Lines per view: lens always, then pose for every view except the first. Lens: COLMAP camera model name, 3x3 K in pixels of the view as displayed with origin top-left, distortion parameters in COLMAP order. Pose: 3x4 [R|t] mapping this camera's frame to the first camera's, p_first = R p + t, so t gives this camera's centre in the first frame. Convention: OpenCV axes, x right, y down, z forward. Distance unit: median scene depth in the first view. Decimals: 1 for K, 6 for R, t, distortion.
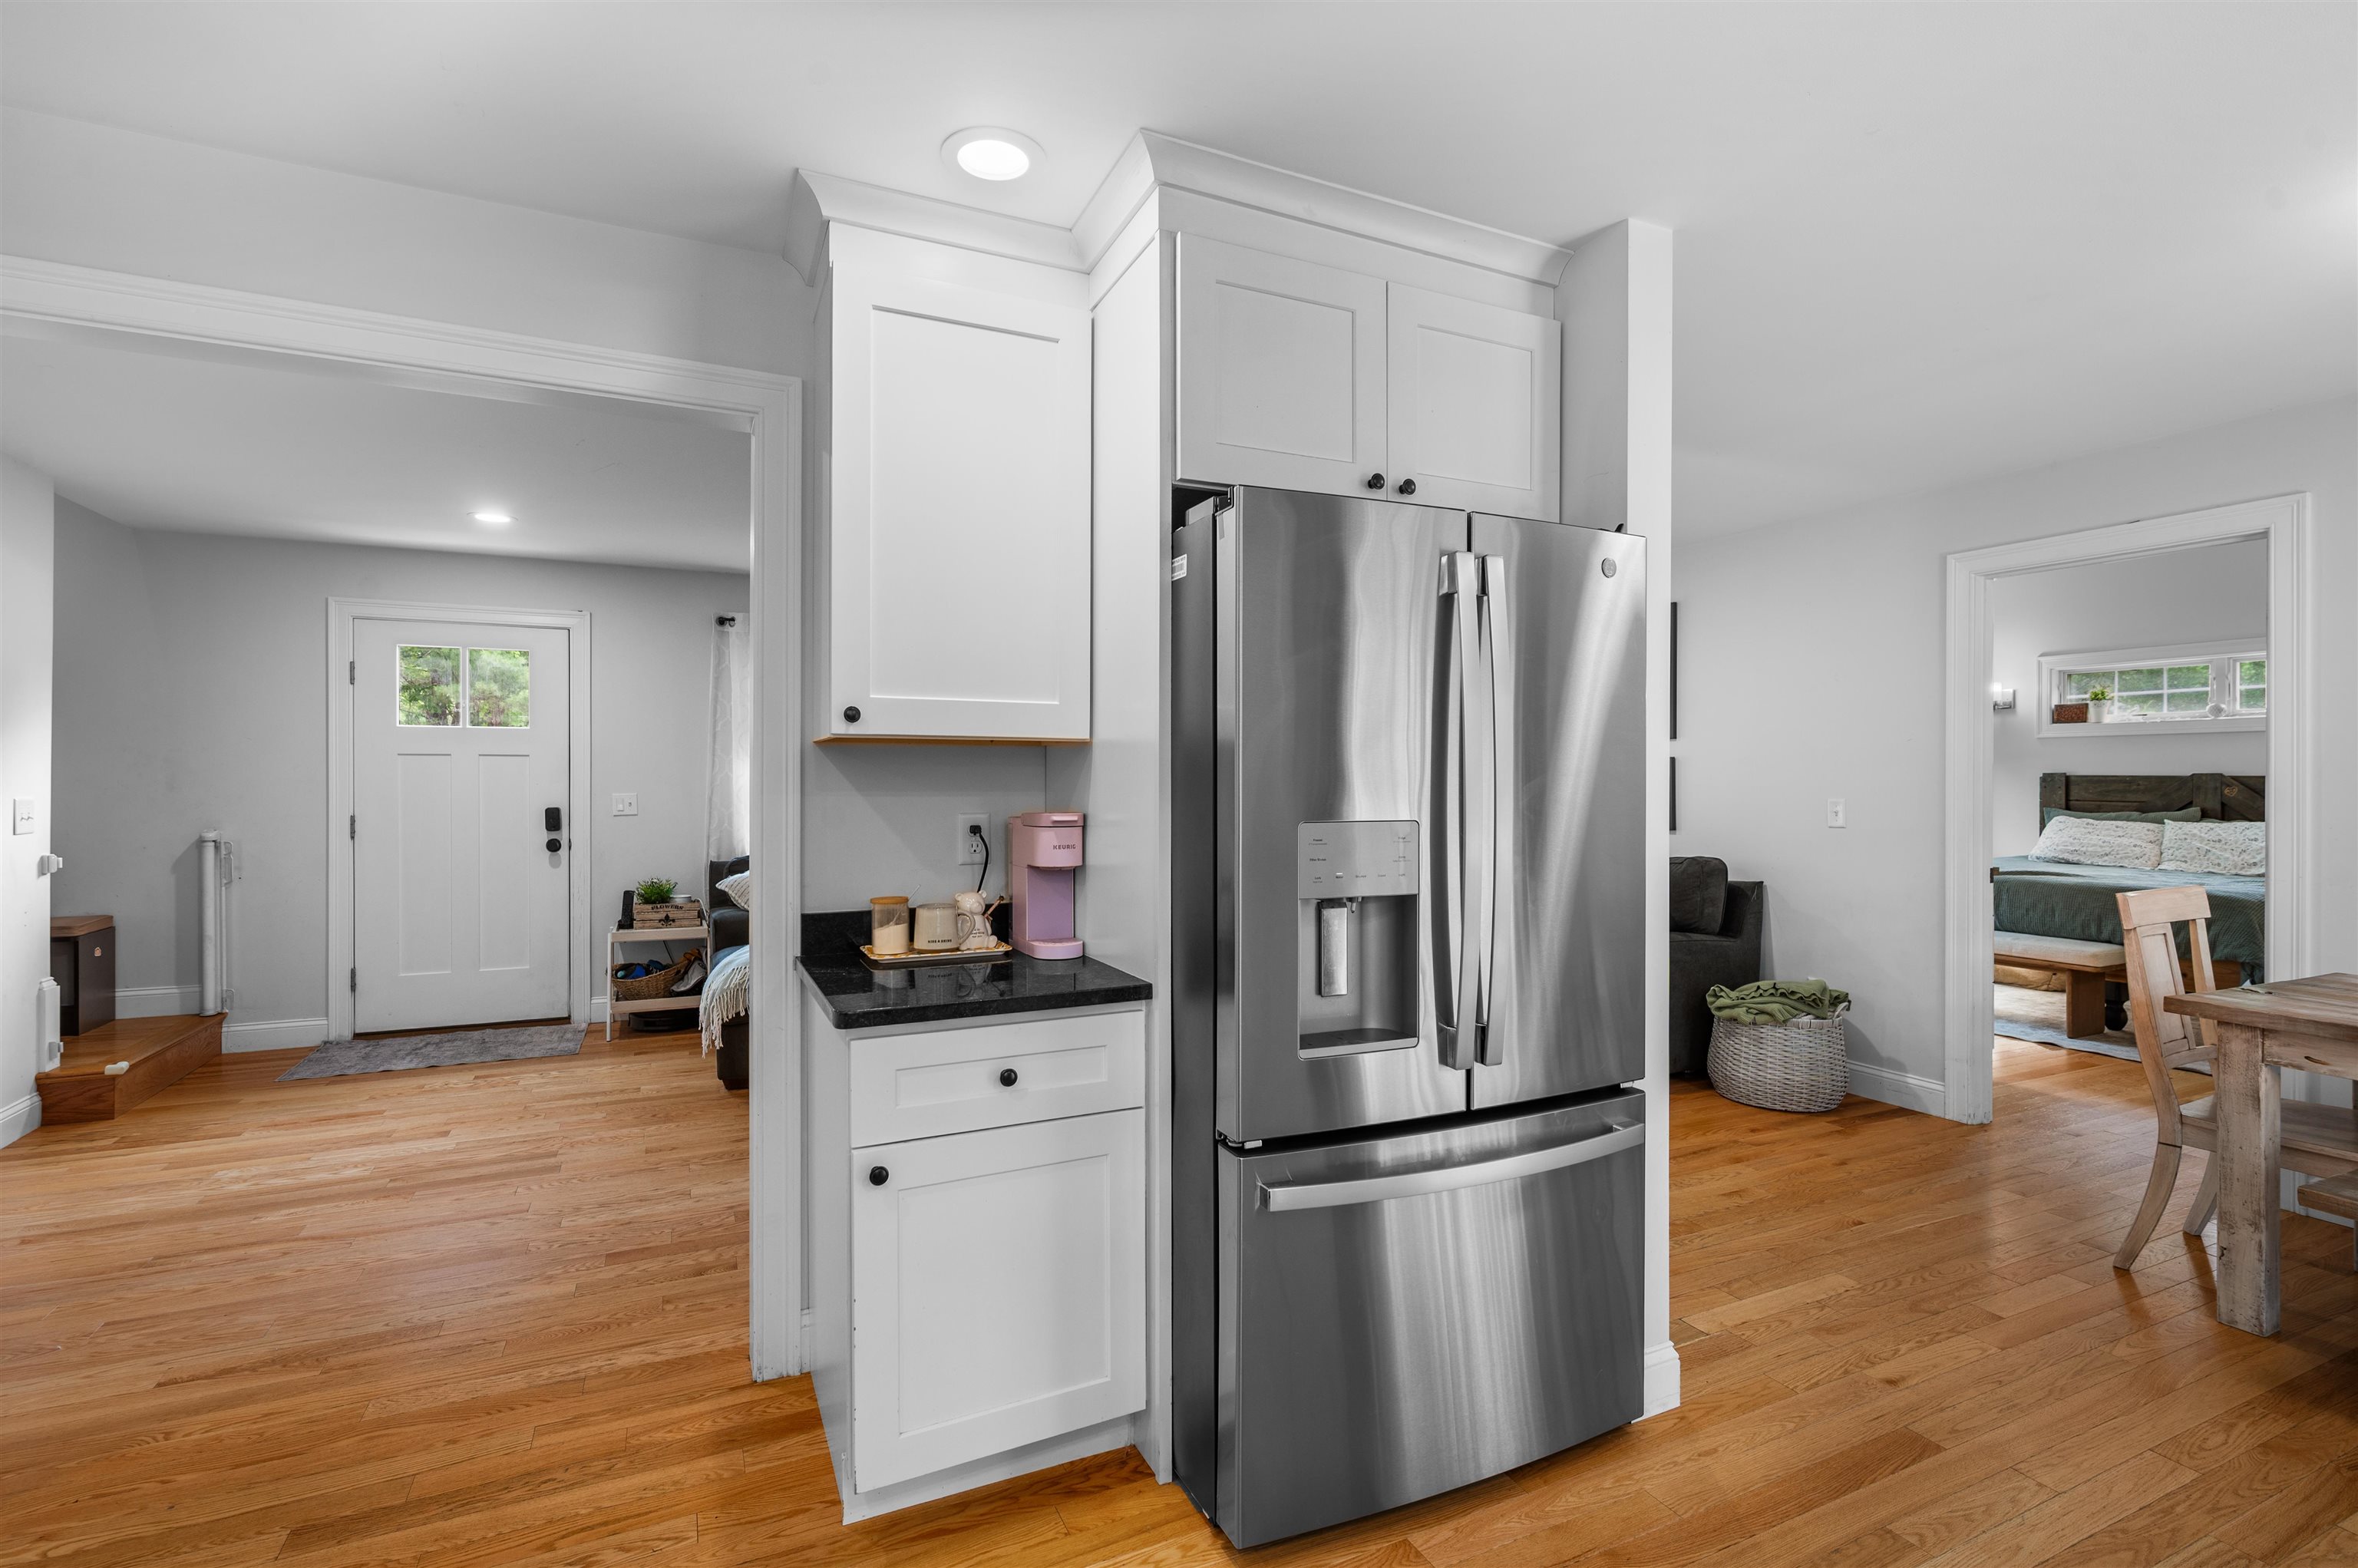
lens RADIAL K [[1084.9, 0, 1179.0], [0, 1084.9, 784.0], [0, 0, 1]] dist [0.001349, -0.000211]
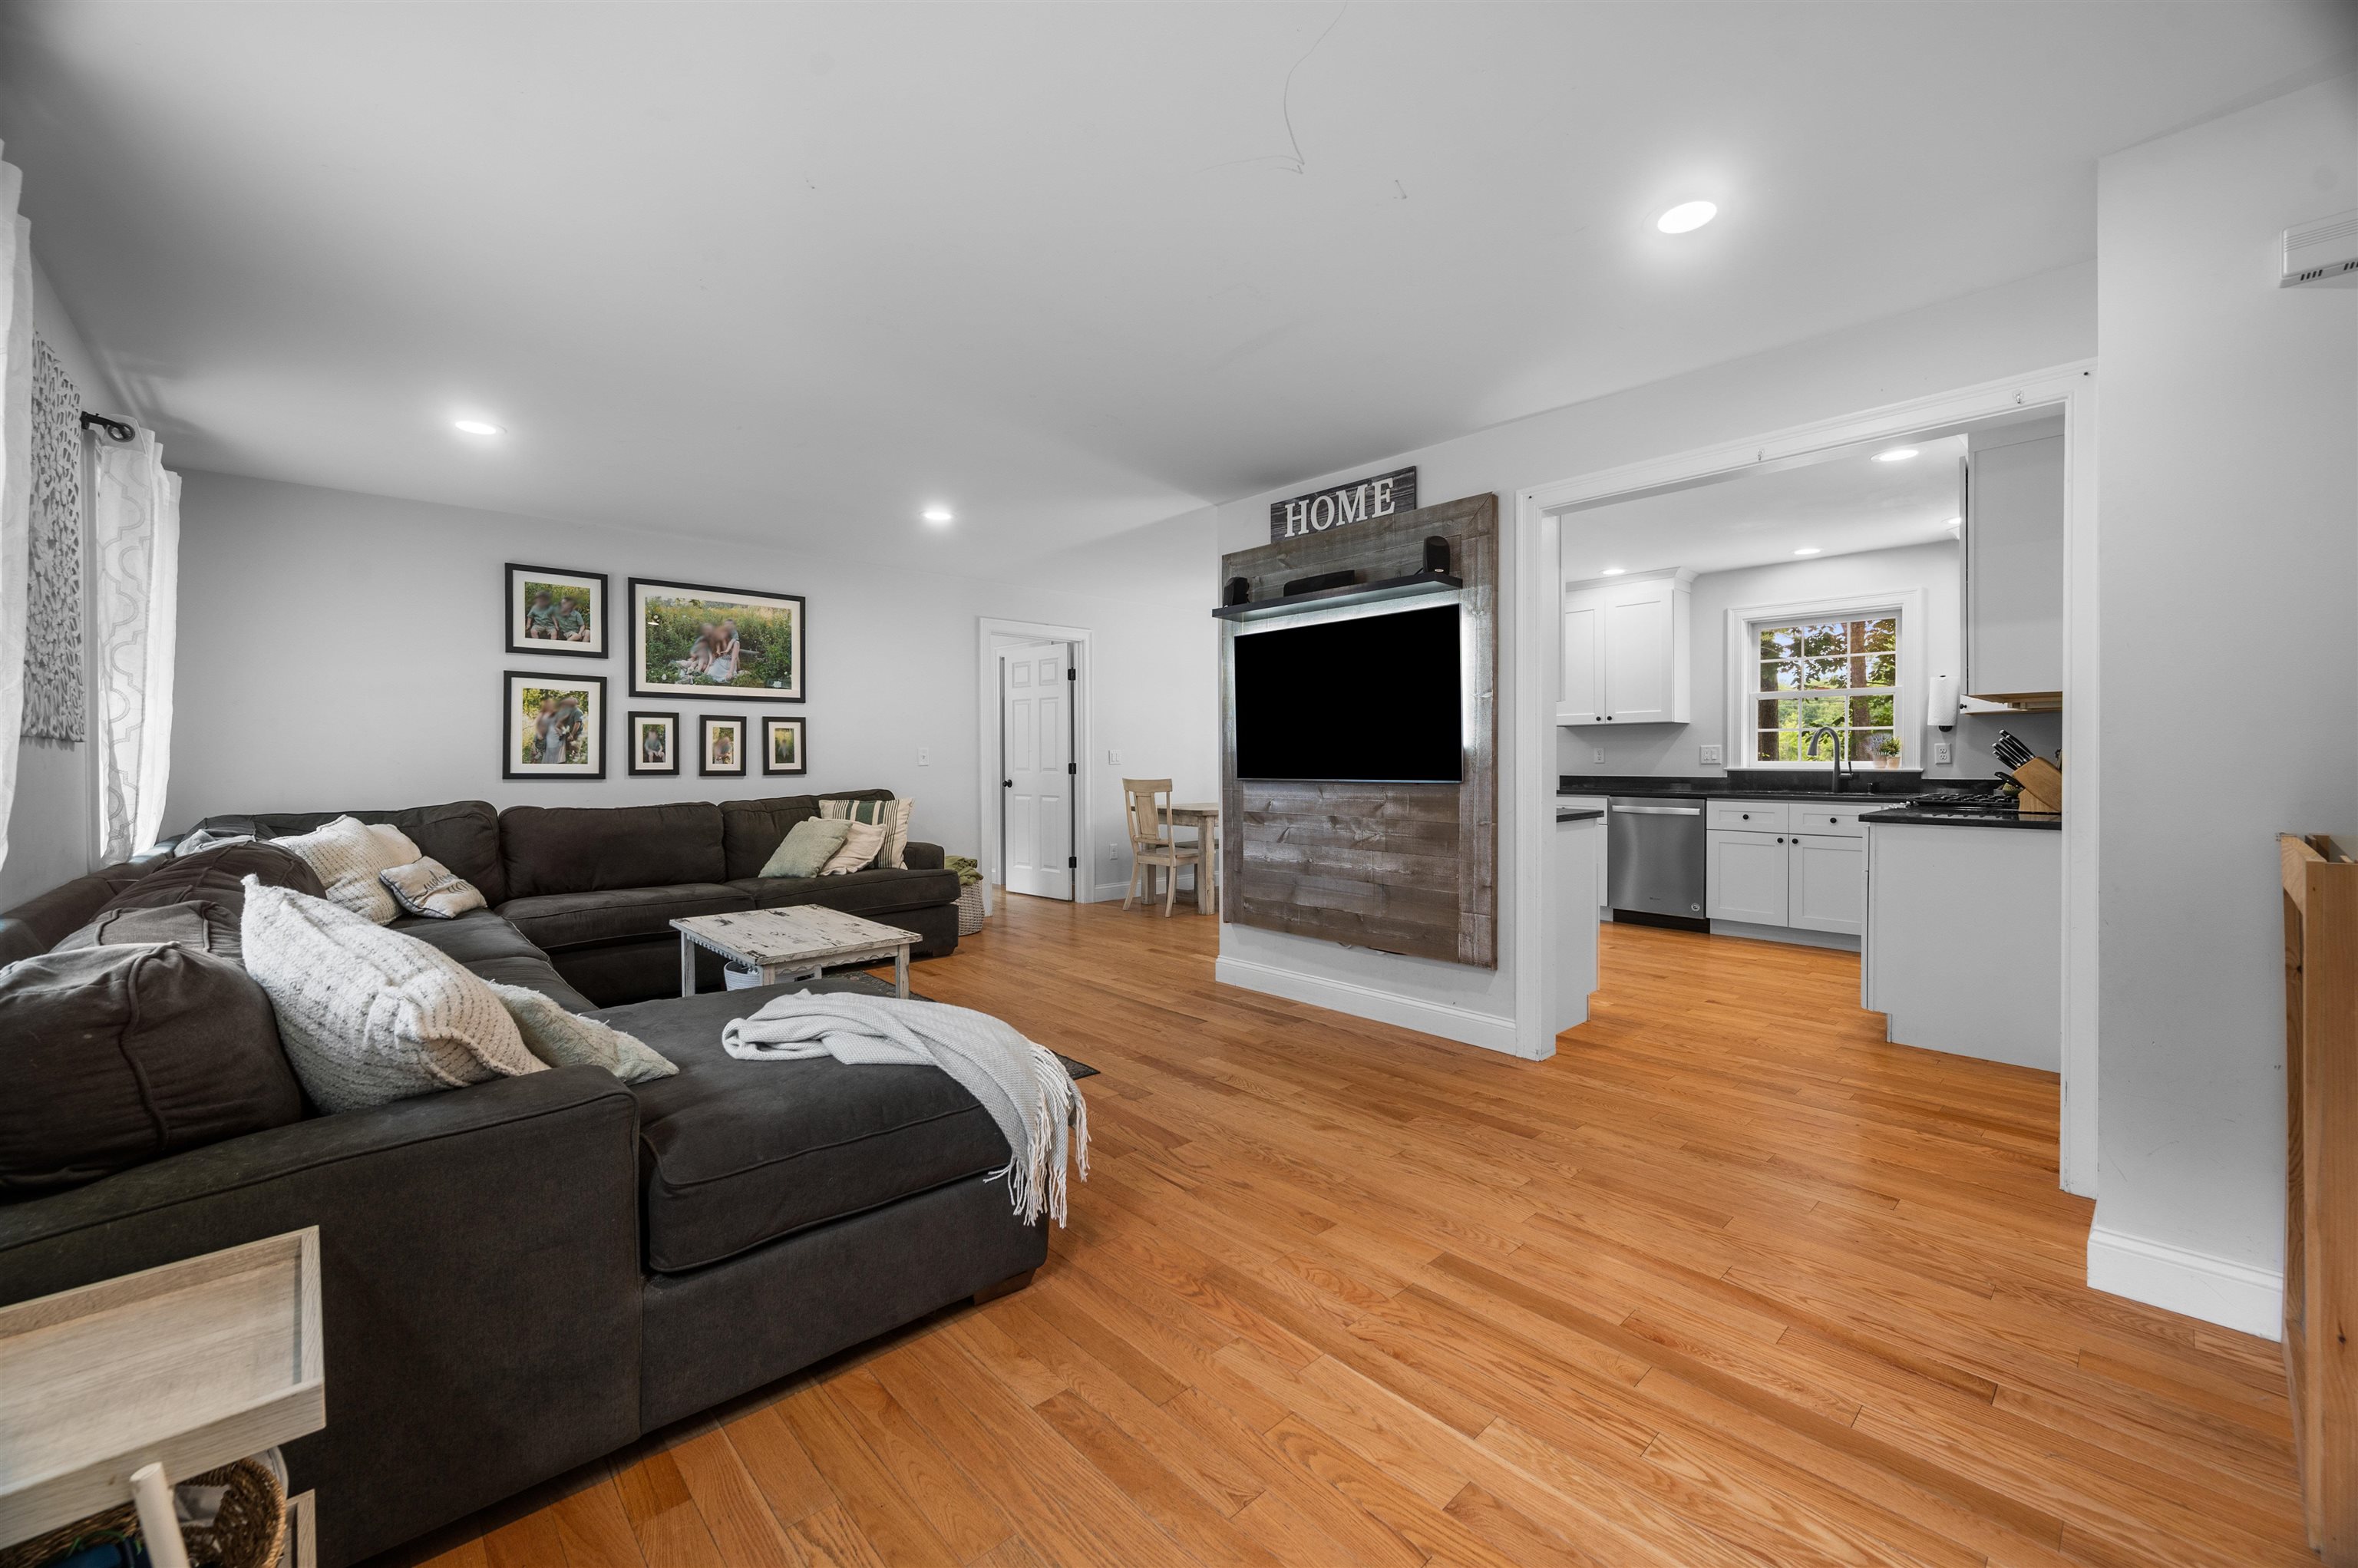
lens RADIAL K [[926.9, 0, 1182.9], [0, 926.9, 765.0], [0, 0, 1]] dist [0.001029, 0.000061]
pose [[-0.299386, -0.009706, 0.954083, -0.580262], [0.006168, 0.999908, 0.012108, 0.017046], [-0.954112, 0.009510, -0.299299, 0.711753]]
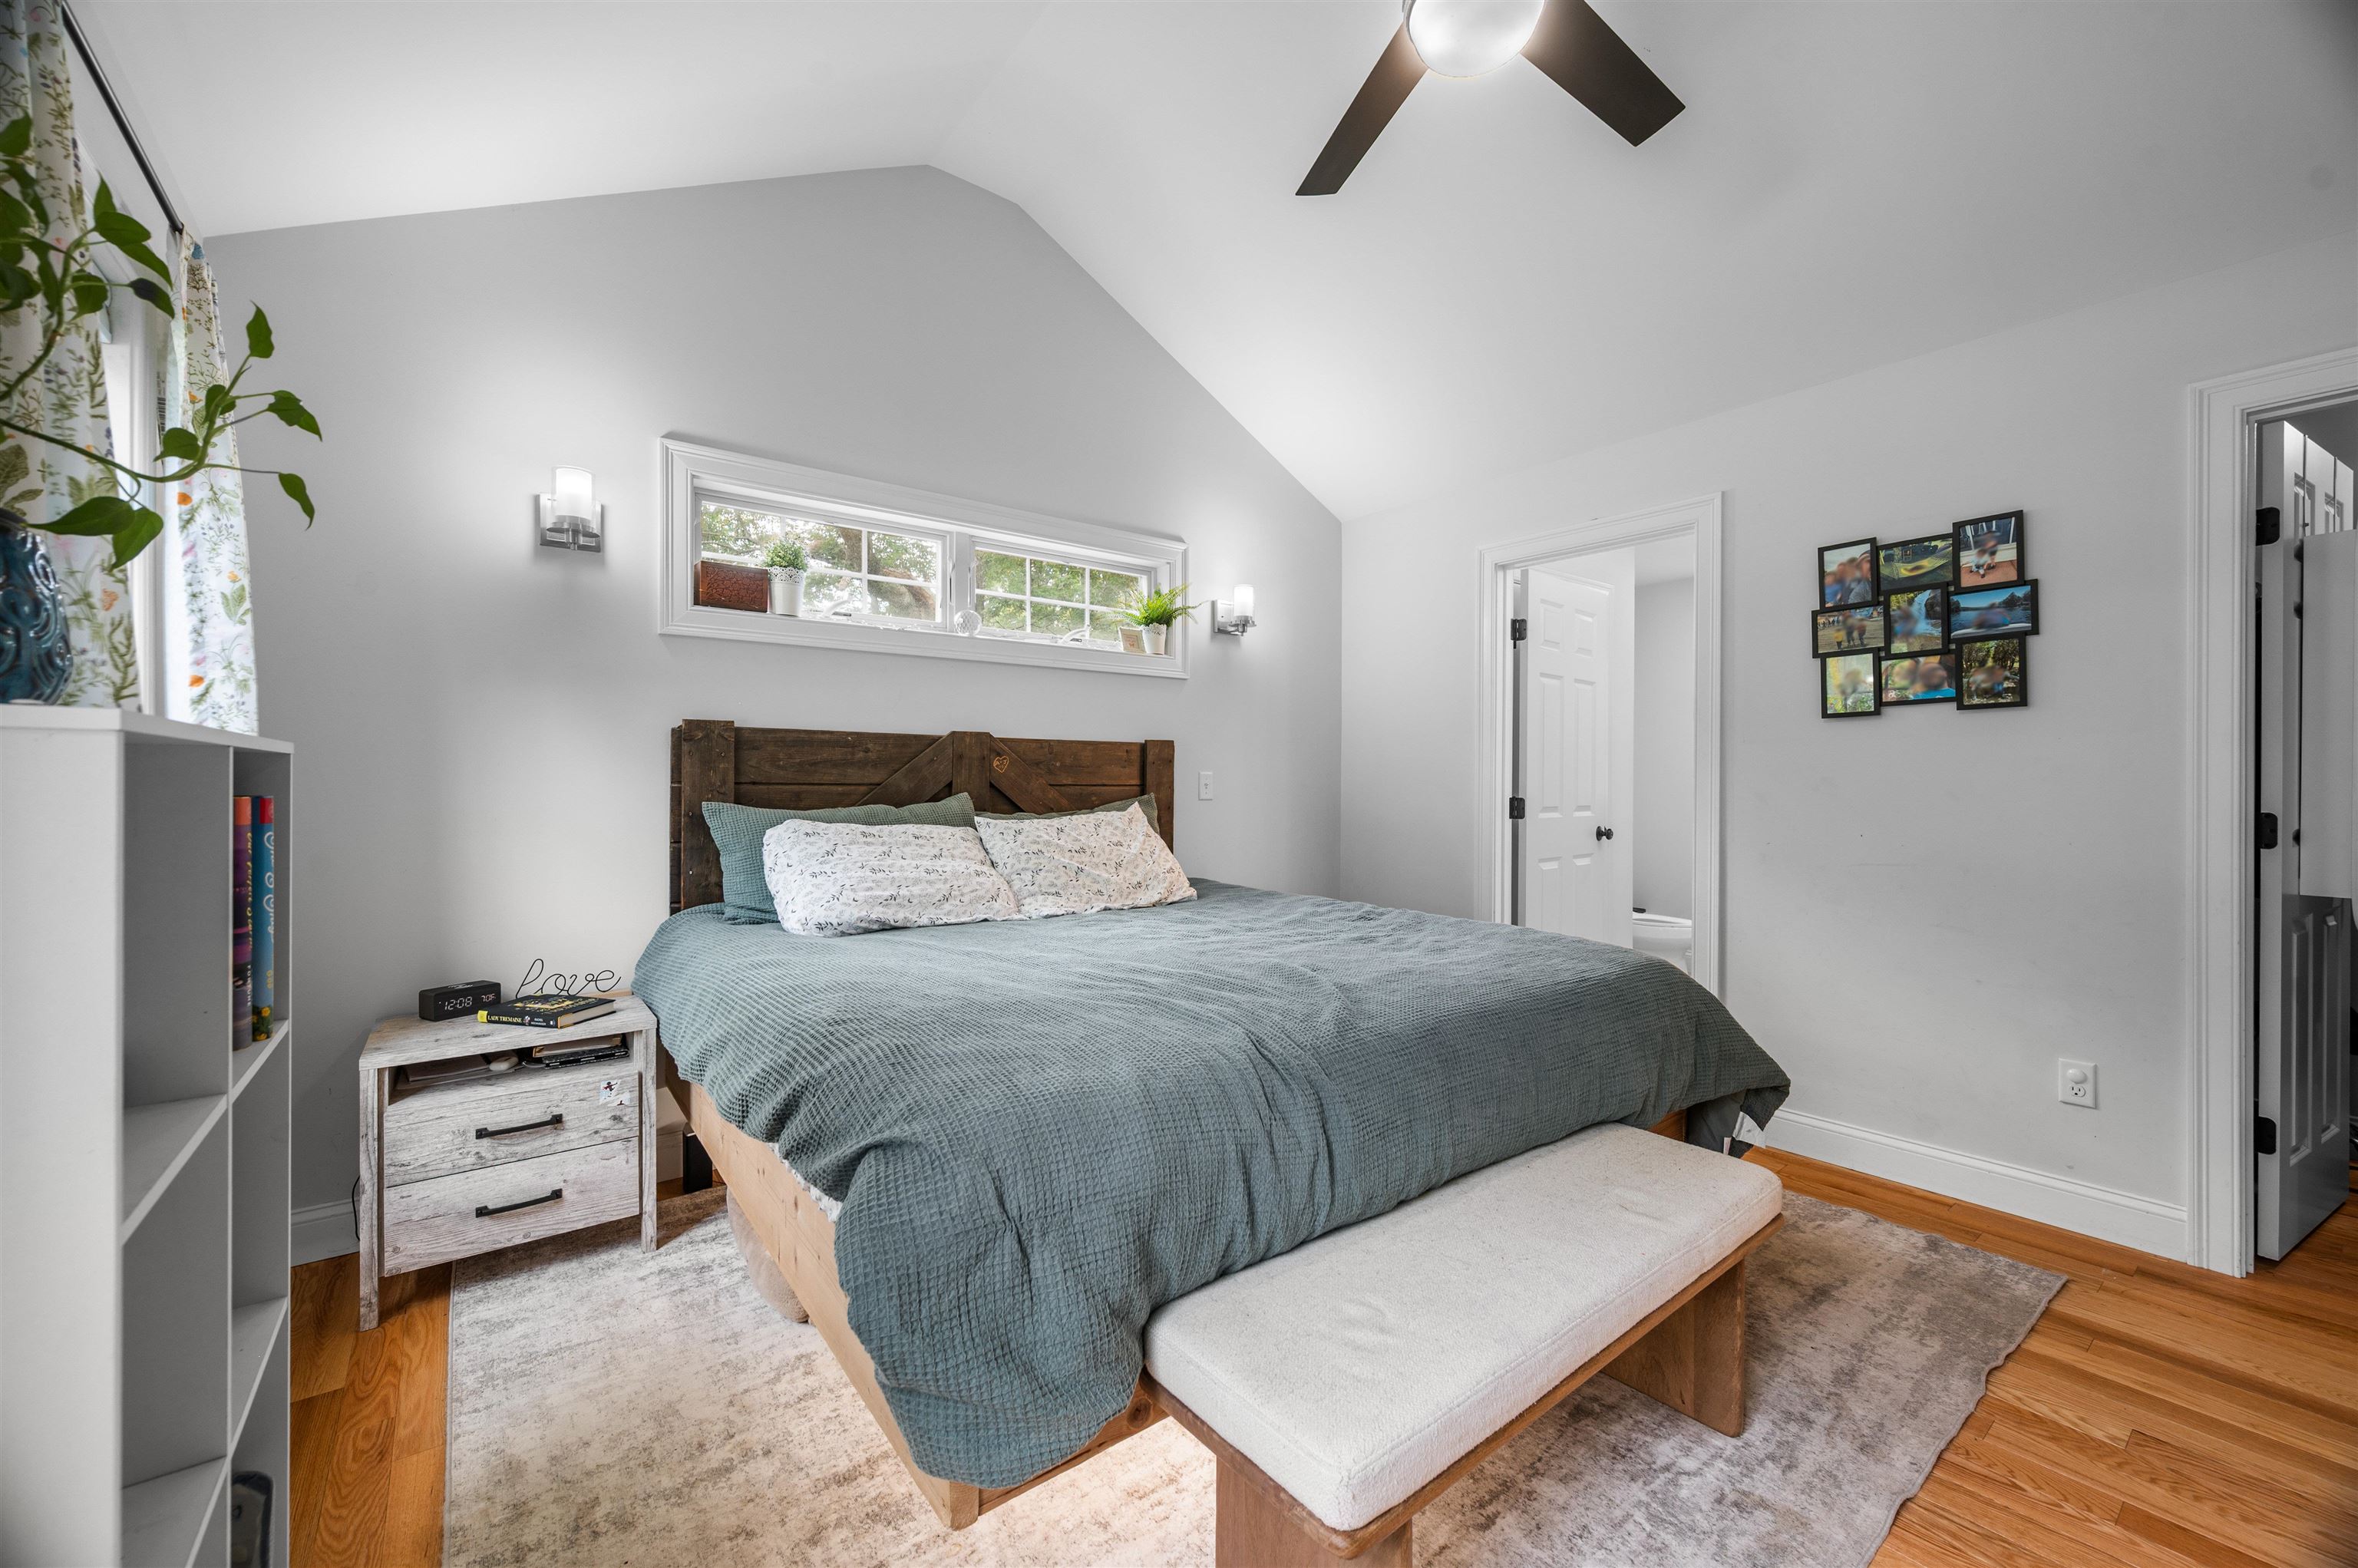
lens RADIAL K [[928.4, 0, 1179.0], [0, 928.4, 784.0], [0, 0, 1]] dist [0.000983, 0.000041]
pose [[-0.215219, -0.004239, 0.976557, 0.452808], [0.001524, 0.999988, 0.004676, 0.014993], [-0.976565, 0.002495, -0.215210, 0.993681]]
